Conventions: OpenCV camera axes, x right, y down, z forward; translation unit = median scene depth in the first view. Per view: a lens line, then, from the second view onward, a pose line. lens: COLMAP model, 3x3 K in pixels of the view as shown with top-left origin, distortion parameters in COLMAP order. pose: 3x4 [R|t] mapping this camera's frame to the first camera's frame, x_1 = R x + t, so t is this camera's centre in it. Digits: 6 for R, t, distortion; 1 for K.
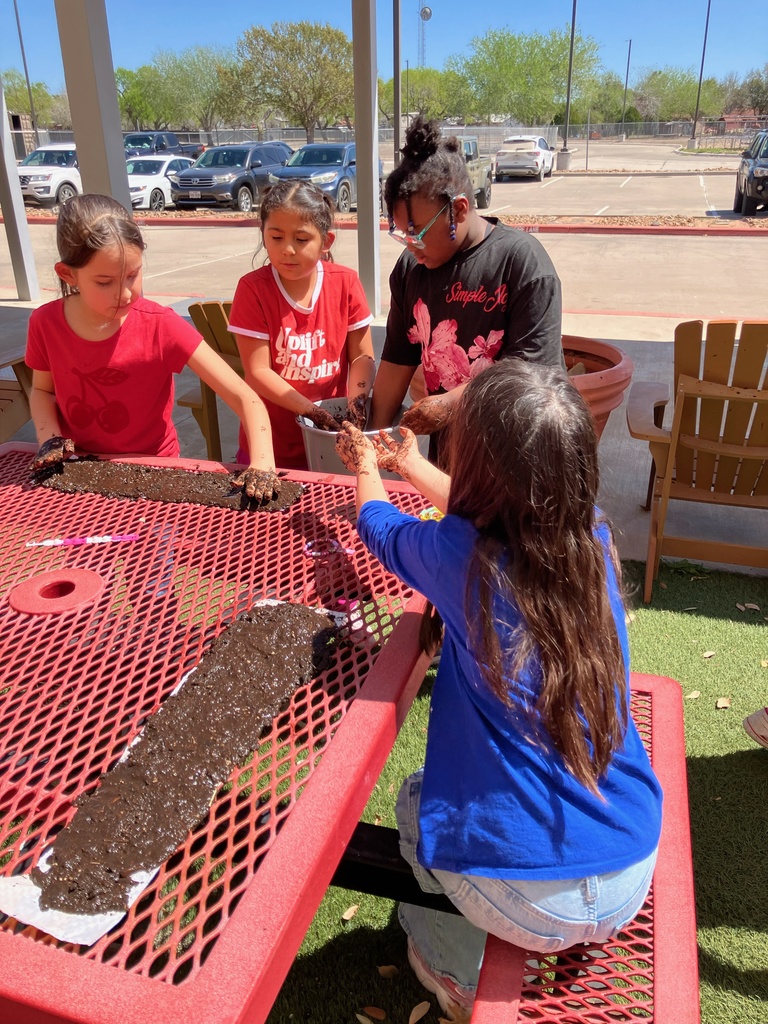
lens RADIAL K [[827.8, 0, 390.3], [0, 827.8, 513.3], [0, 0, 1]] dist [0.010001, -0.006586]
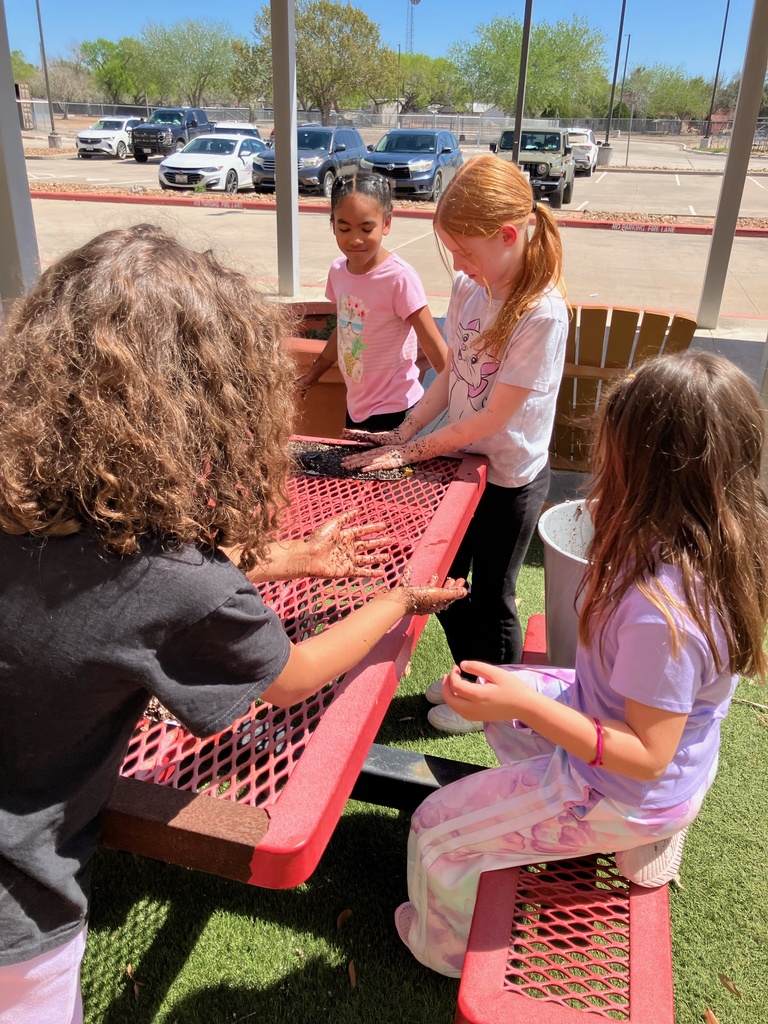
lens RADIAL K [[827.8, 0, 384.9], [0, 827.8, 518.0], [0, 0, 1]] dist [0.010001, -0.006586]
pose [[0.998918, 0.024165, 0.039725, -1.630666], [-0.024923, 0.999515, 0.018692, -0.145665], [-0.039254, -0.019662, 0.999036, 0.366585]]
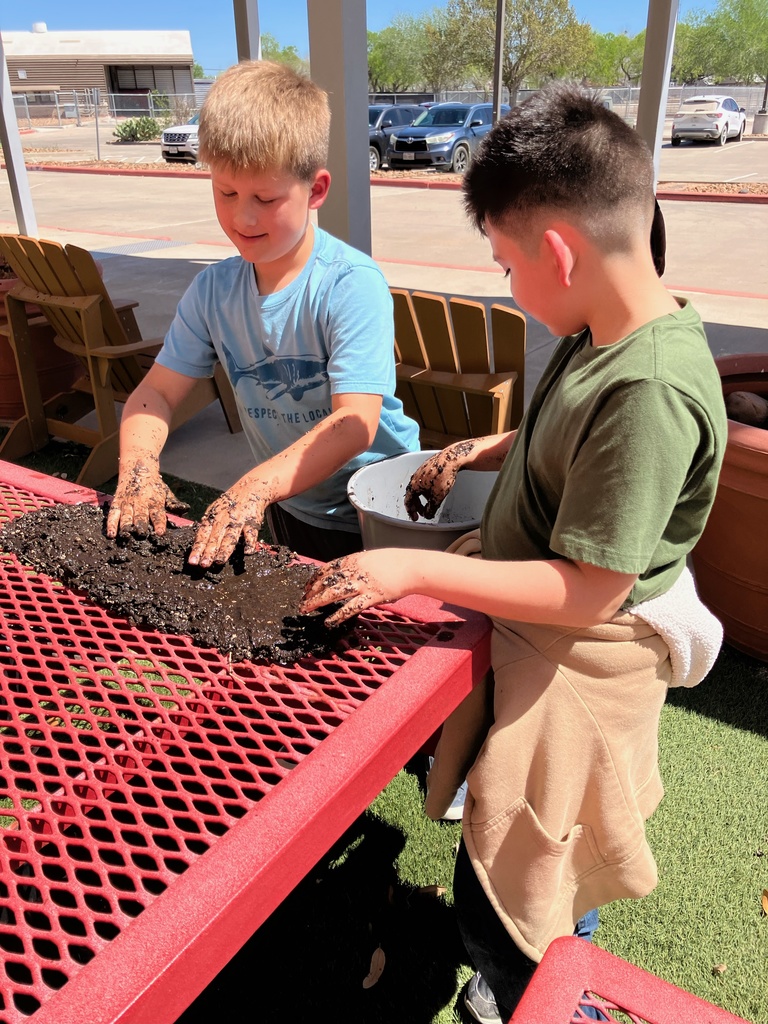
lens RADIAL K [[827.8, 0, 384.6], [0, 827.8, 508.6], [0, 0, 1]] dist [0.010001, -0.006586]
pose [[0.962451, 0.119995, -0.243495, 1.694344], [-0.111886, 0.992613, 0.046914, 0.041456], [0.247326, -0.017909, 0.968767, -0.049647]]
